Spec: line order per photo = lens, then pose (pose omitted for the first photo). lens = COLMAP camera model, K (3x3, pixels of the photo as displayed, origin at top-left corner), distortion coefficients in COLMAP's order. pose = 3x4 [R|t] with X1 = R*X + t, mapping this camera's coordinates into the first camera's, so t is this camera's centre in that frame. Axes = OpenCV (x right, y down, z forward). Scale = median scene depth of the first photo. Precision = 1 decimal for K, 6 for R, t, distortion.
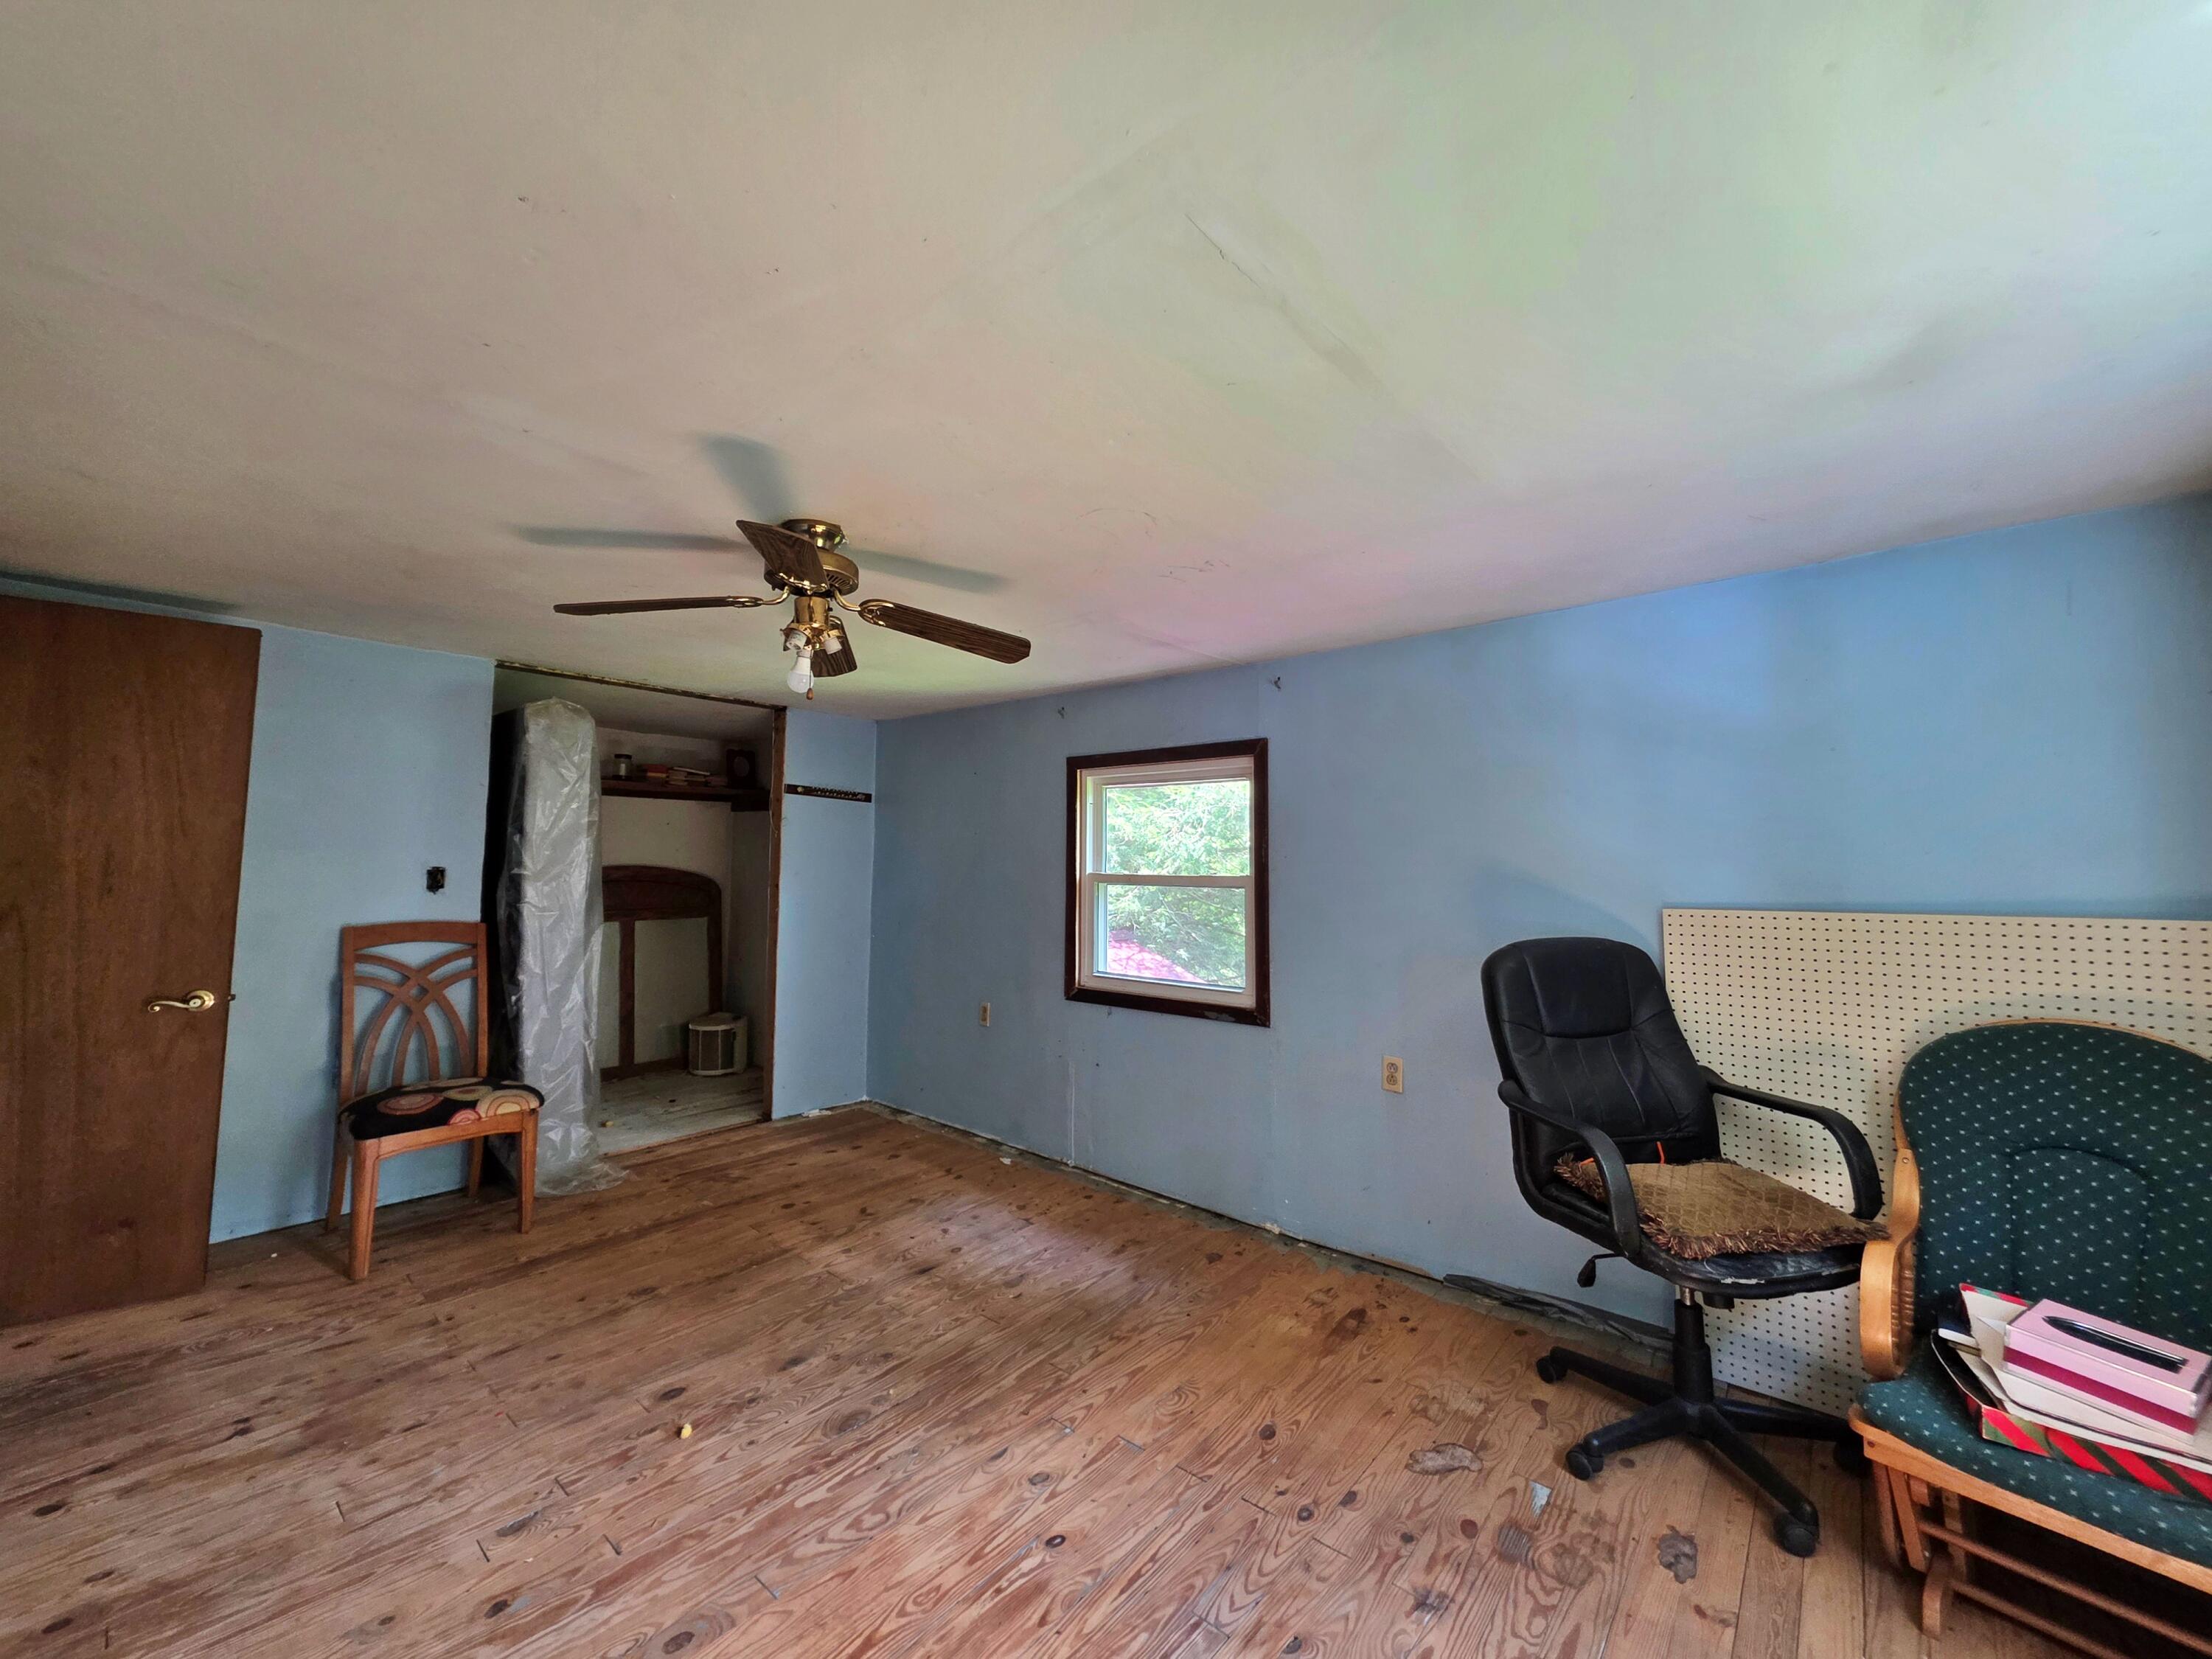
lens RADIAL K [[877.0, 0, 1108.9], [0, 877.0, 816.9], [0, 0, 1]] dist [0.001444, -0.000417]
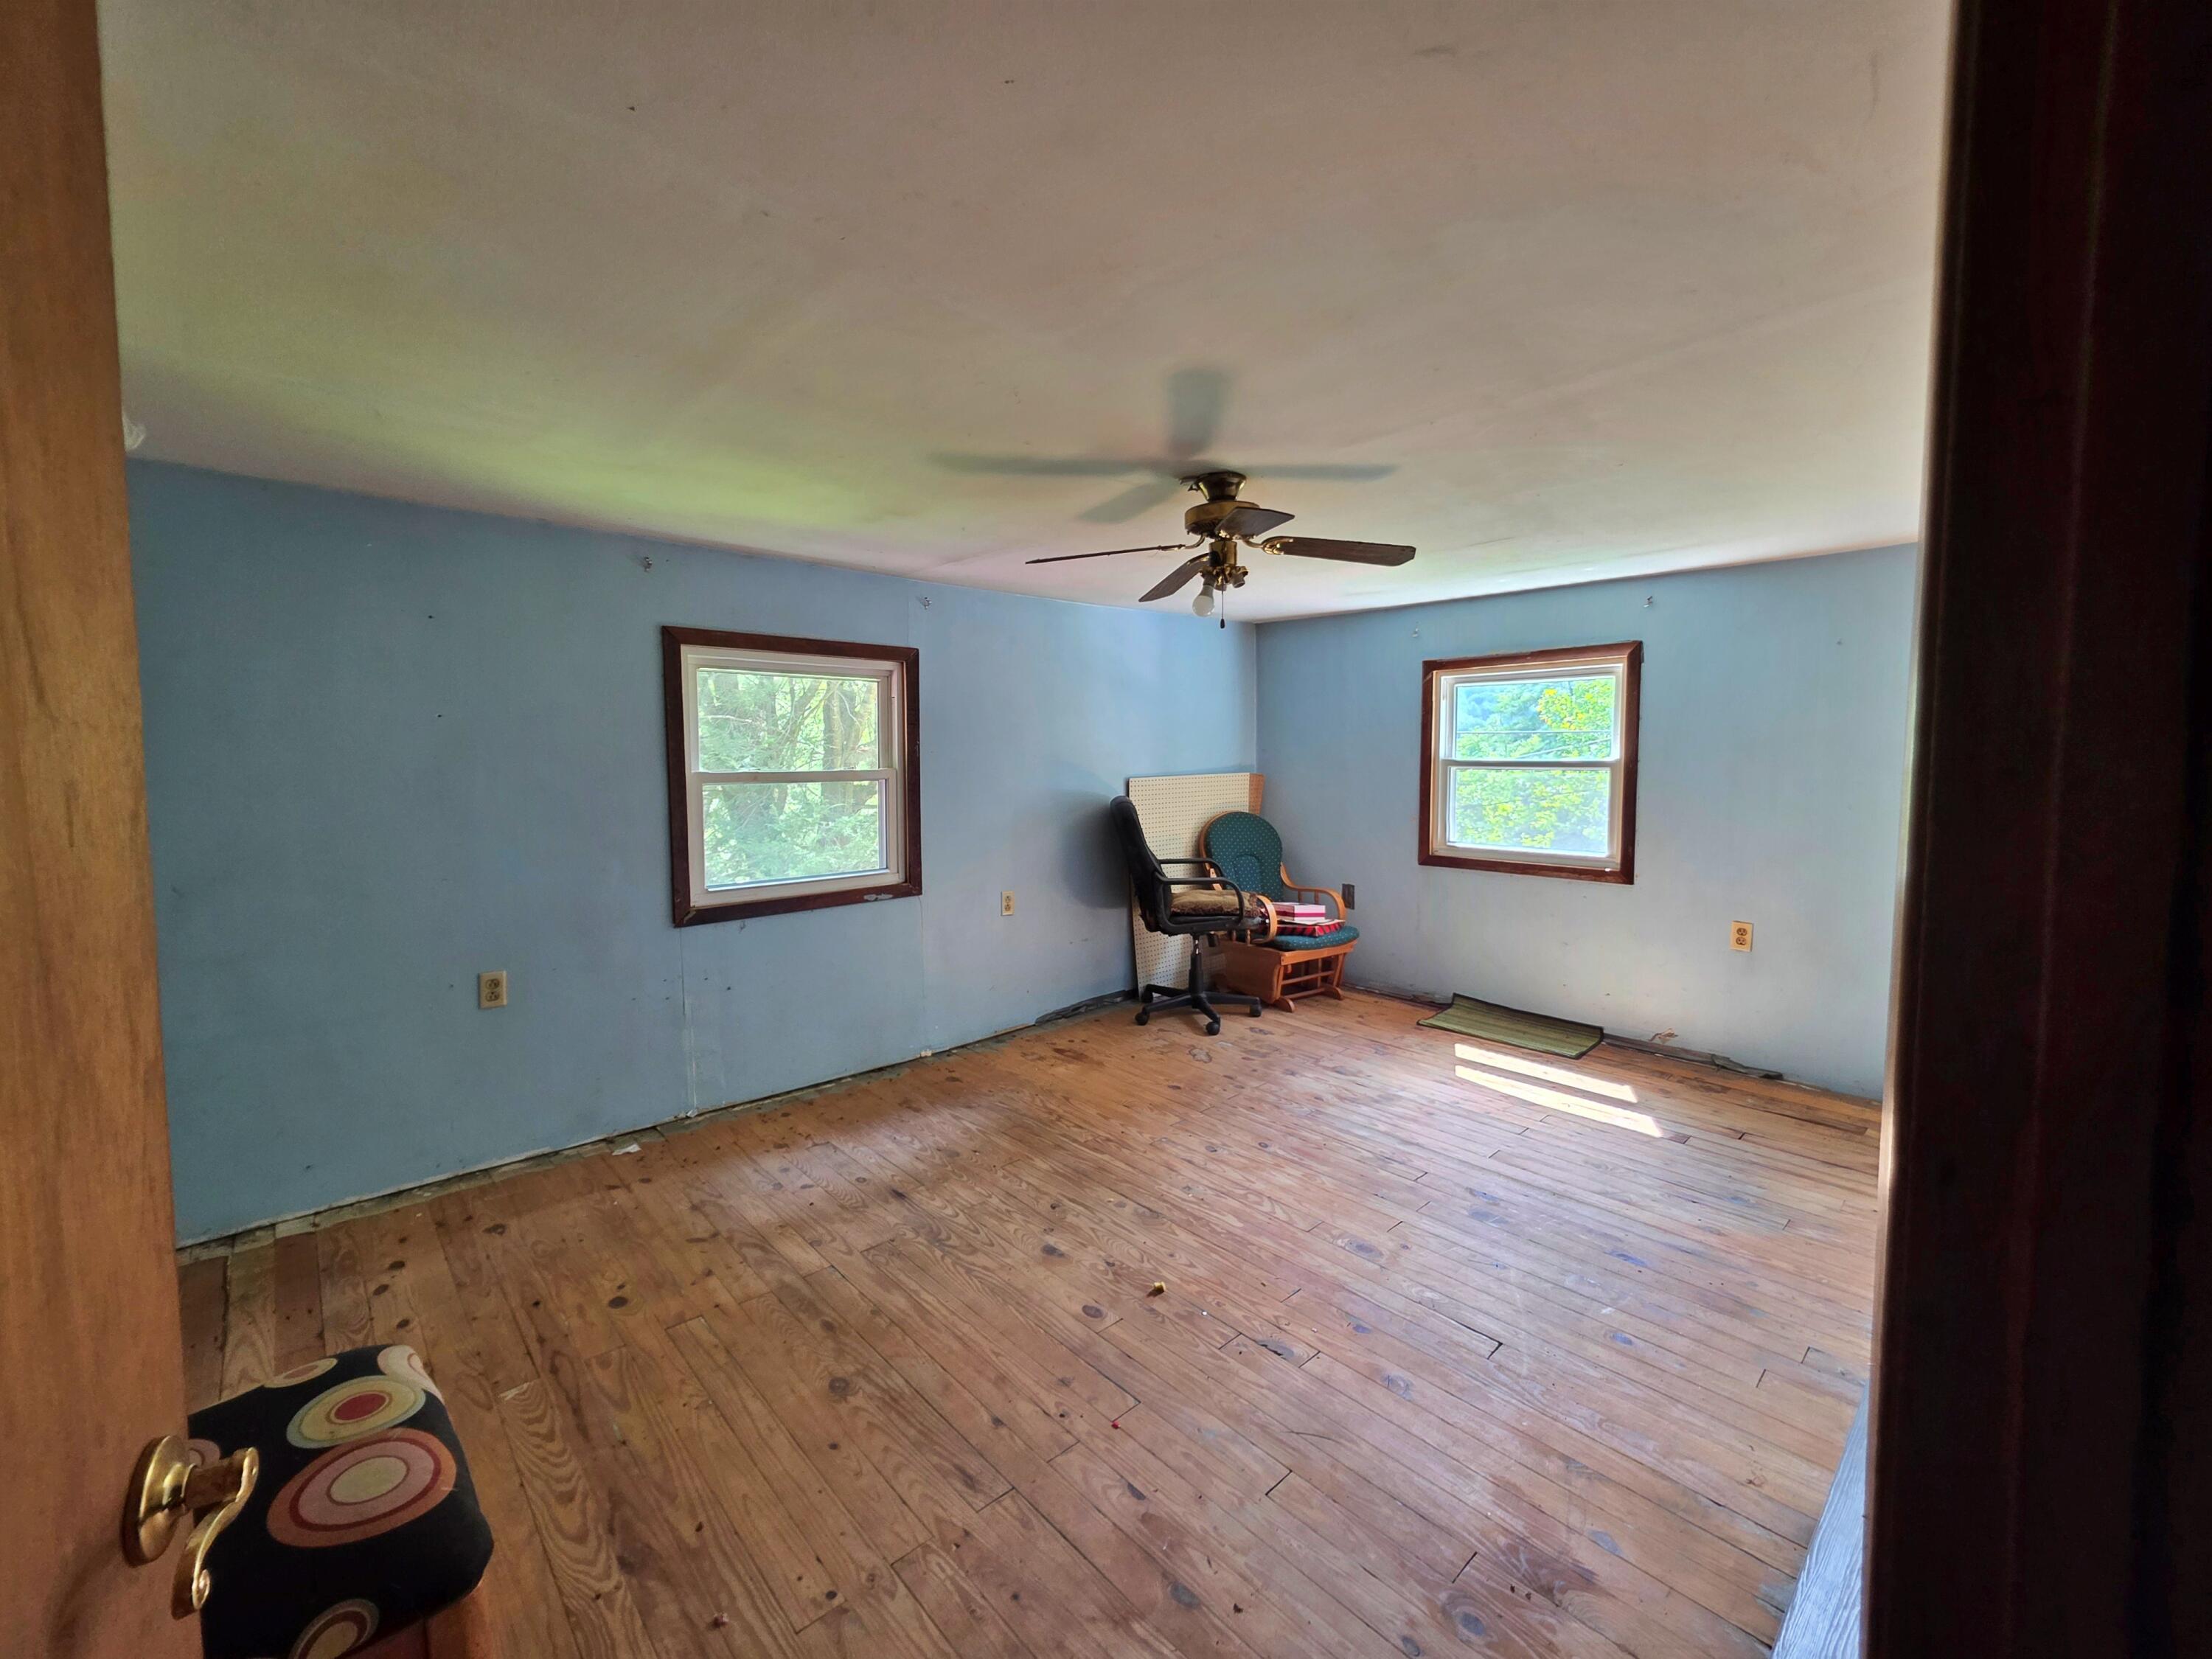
lens RADIAL K [[877.0, 0, 1108.9], [0, 877.0, 816.9], [0, 0, 1]] dist [0.001444, -0.000417]
pose [[0.125071, -0.082152, 0.988741, -1.058271], [-0.050150, 0.994769, 0.088997, 0.016270], [-0.990879, -0.060716, 0.120297, 0.671309]]
